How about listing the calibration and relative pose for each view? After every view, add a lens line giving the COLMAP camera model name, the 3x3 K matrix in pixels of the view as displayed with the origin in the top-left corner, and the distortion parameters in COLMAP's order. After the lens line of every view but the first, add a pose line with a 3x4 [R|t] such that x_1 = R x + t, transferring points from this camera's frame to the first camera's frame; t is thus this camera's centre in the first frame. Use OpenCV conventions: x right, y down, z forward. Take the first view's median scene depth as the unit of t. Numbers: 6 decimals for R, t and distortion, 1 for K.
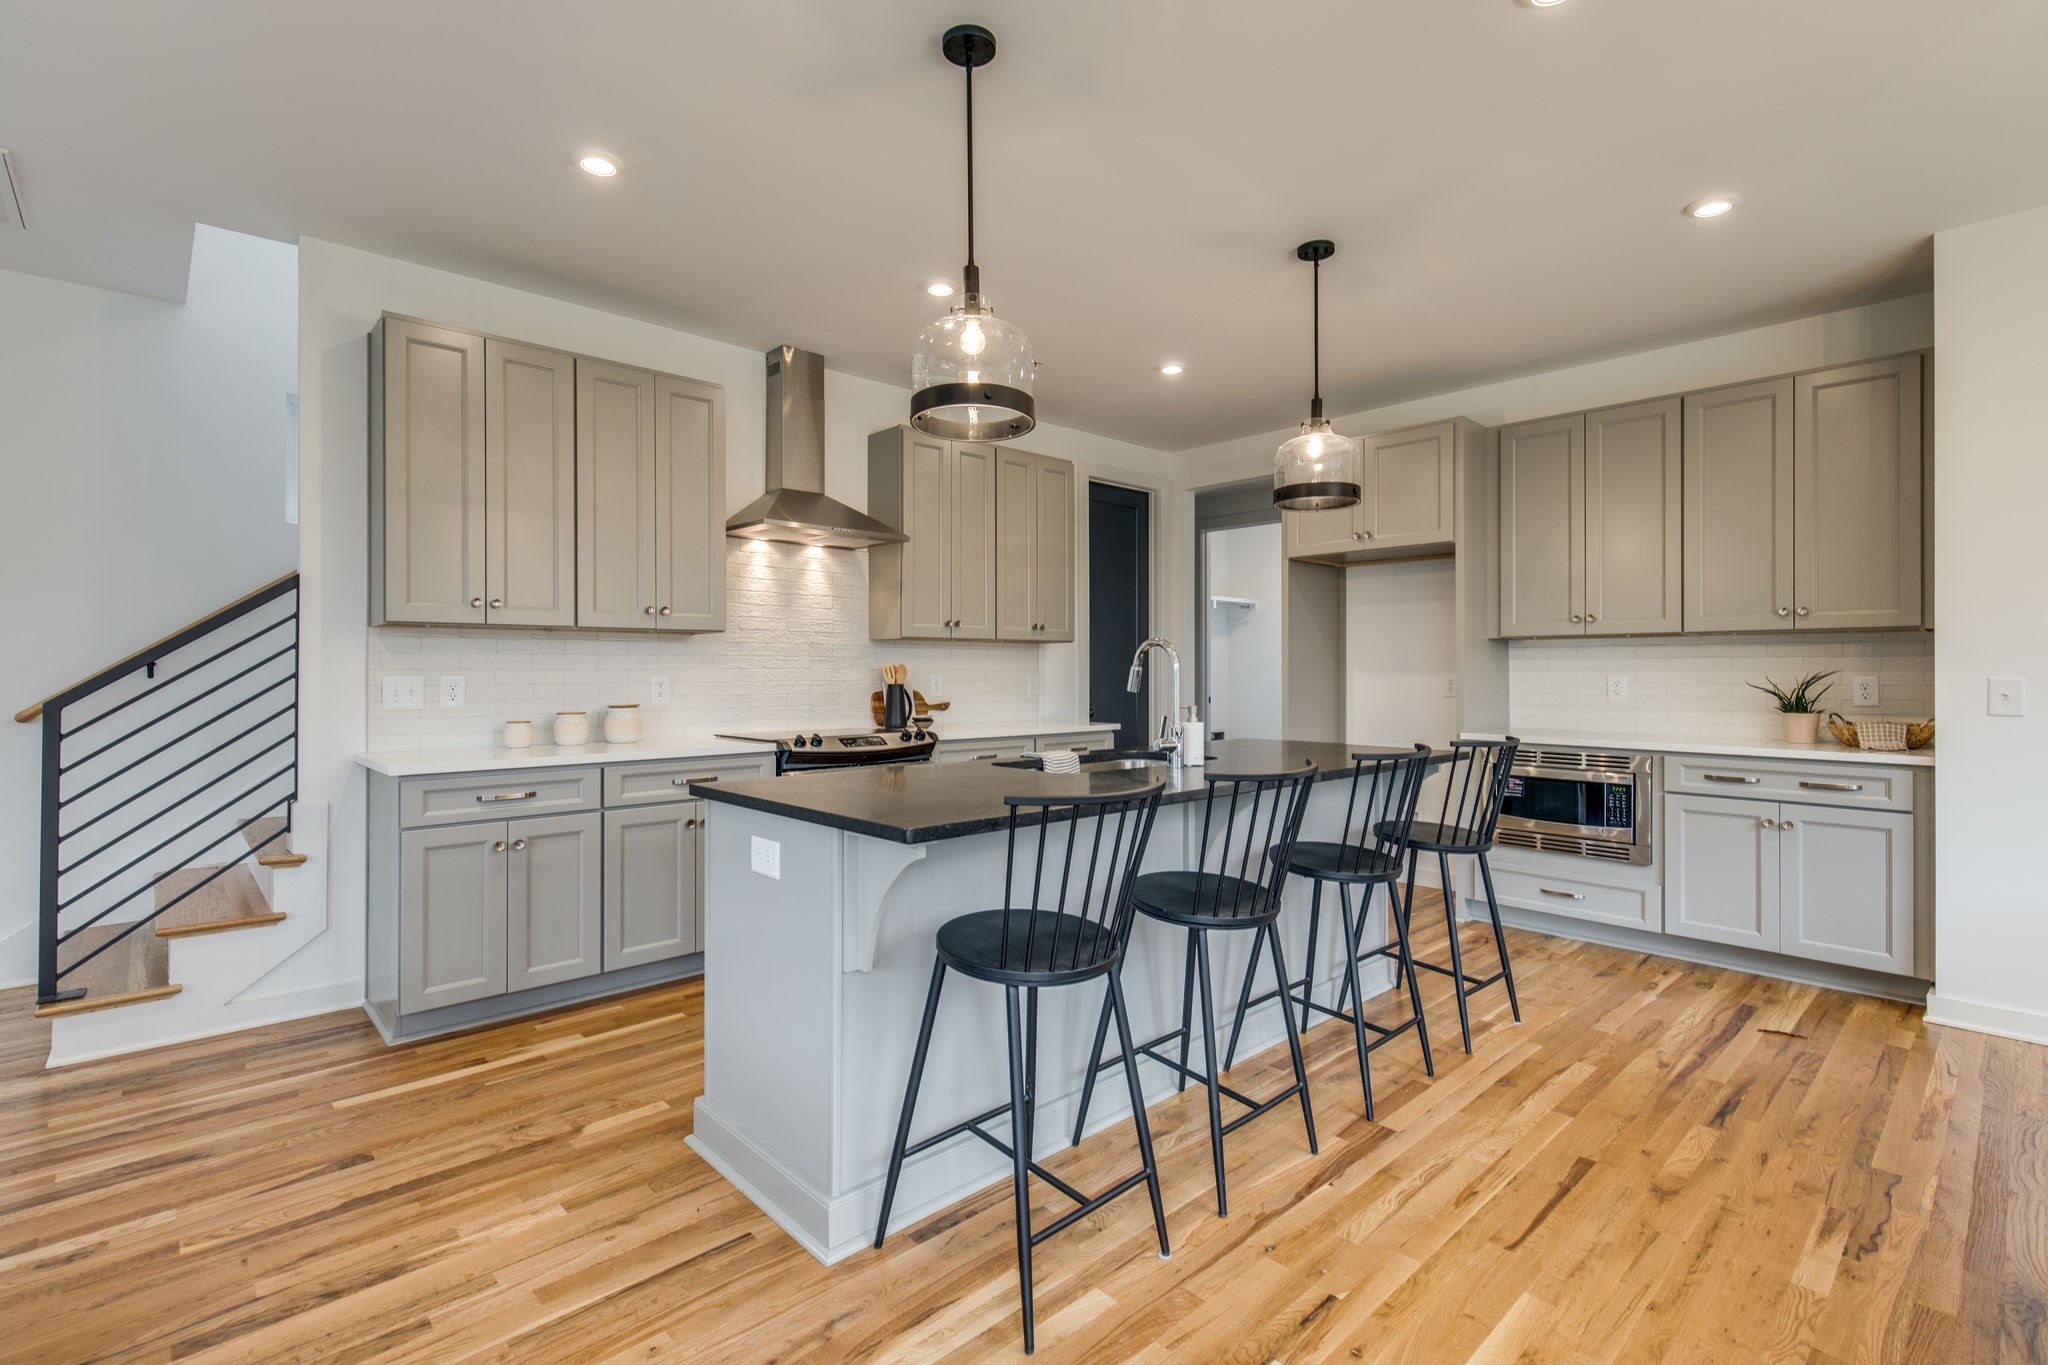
lens RADIAL K [[936.9, 0, 1034.3], [0, 936.9, 671.3], [0, 0, 1]] dist [0.012033, -0.001294]
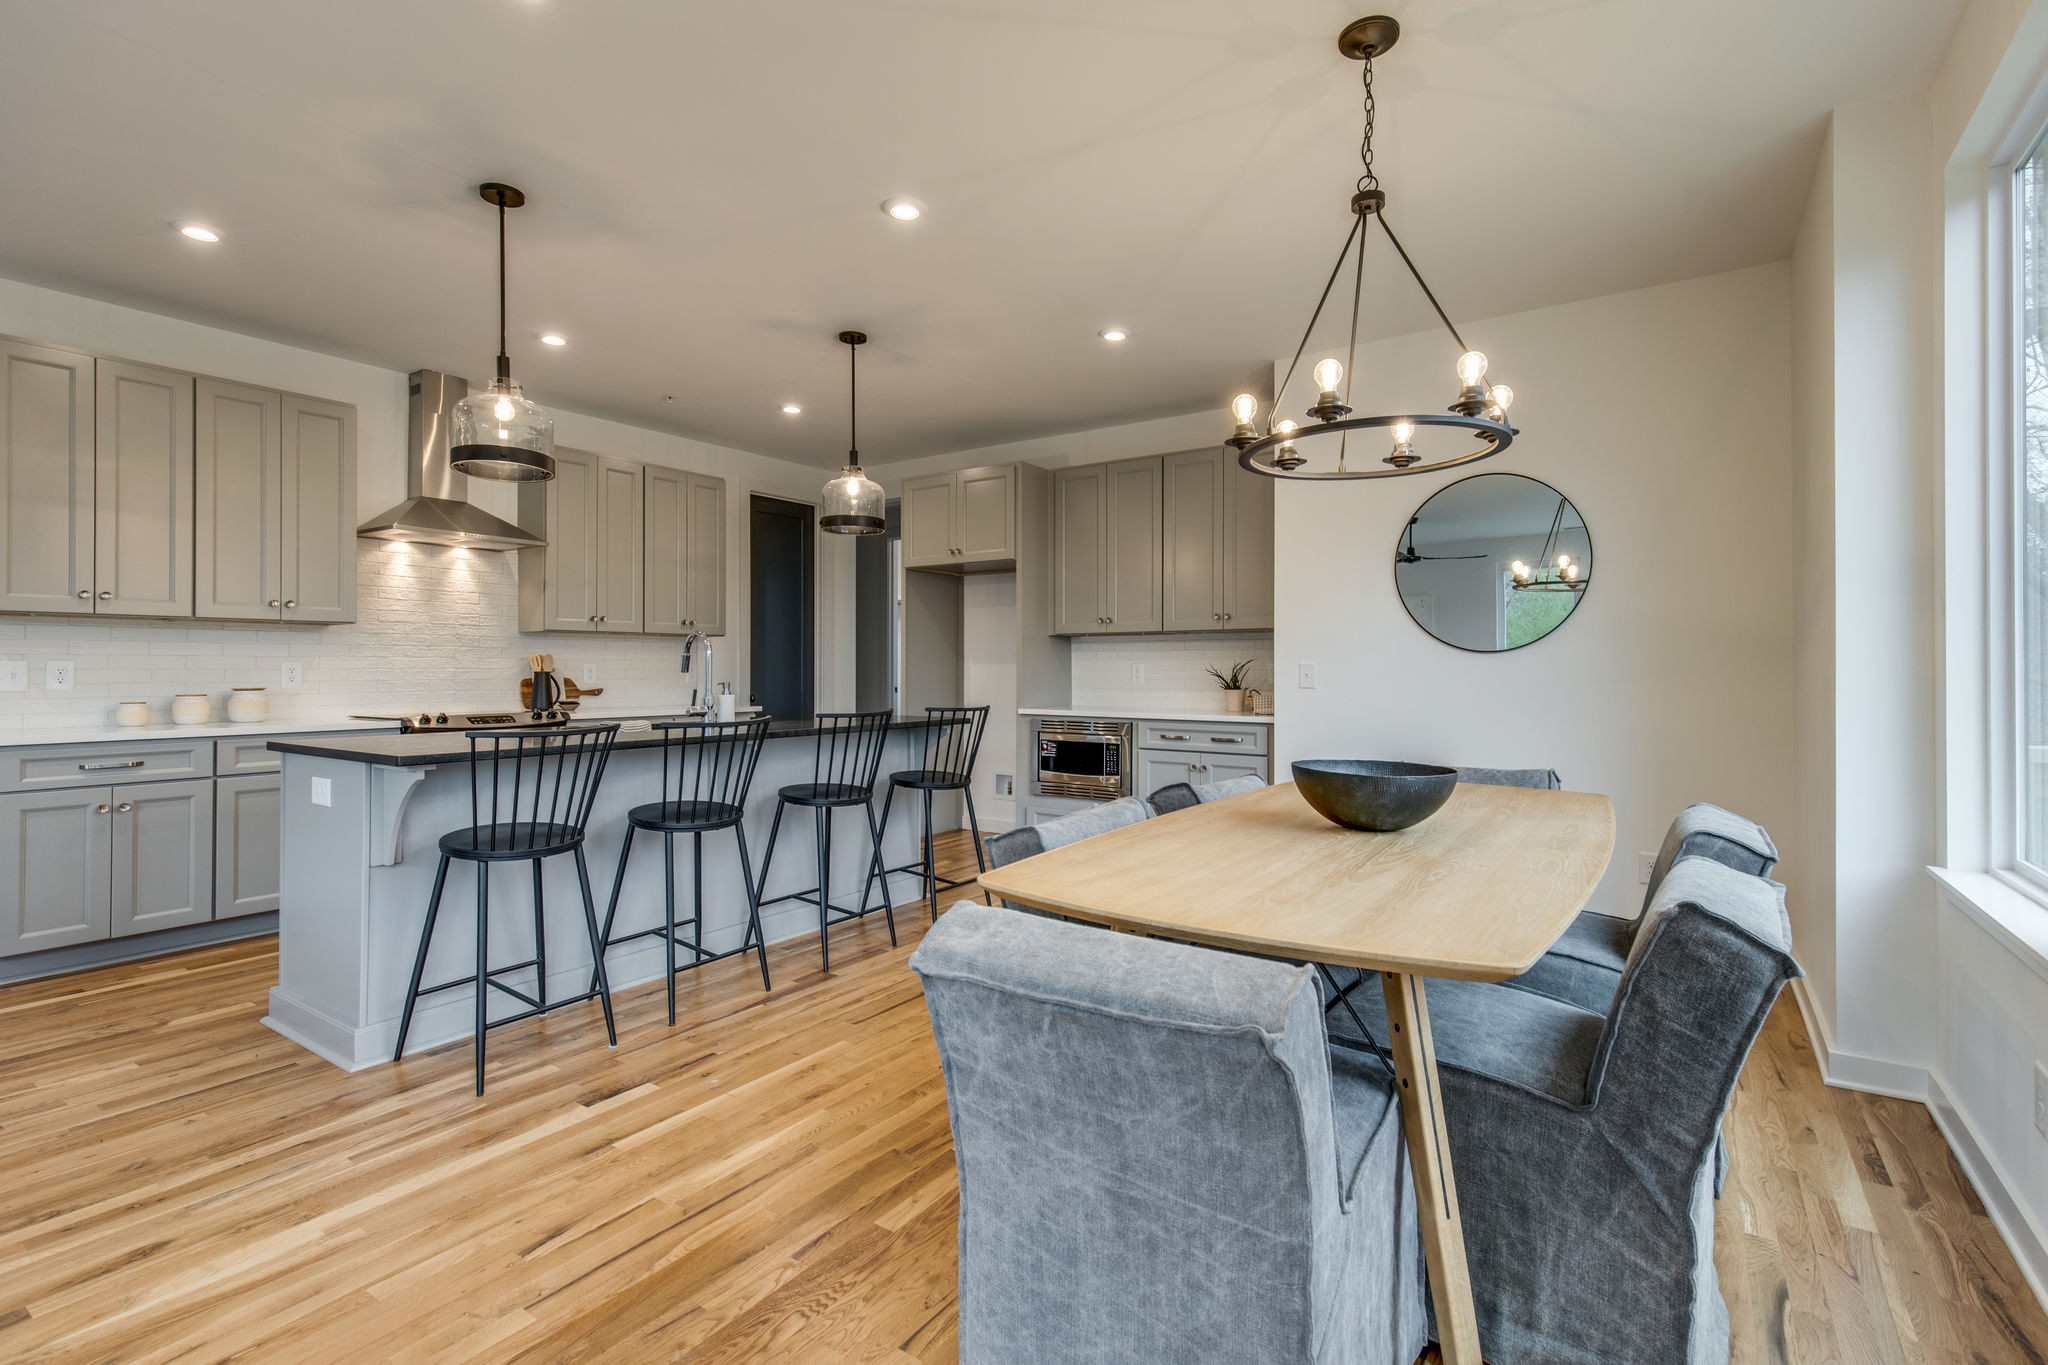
lens RADIAL K [[936.9, 0, 1027.7], [0, 936.9, 662.7], [0, 0, 1]] dist [0.012033, -0.001294]
pose [[0.977100, 0.001191, 0.212778, 0.245622], [0.000209, 0.999978, -0.006557, 0.014317], [-0.212781, 0.006451, 0.977079, -0.314340]]
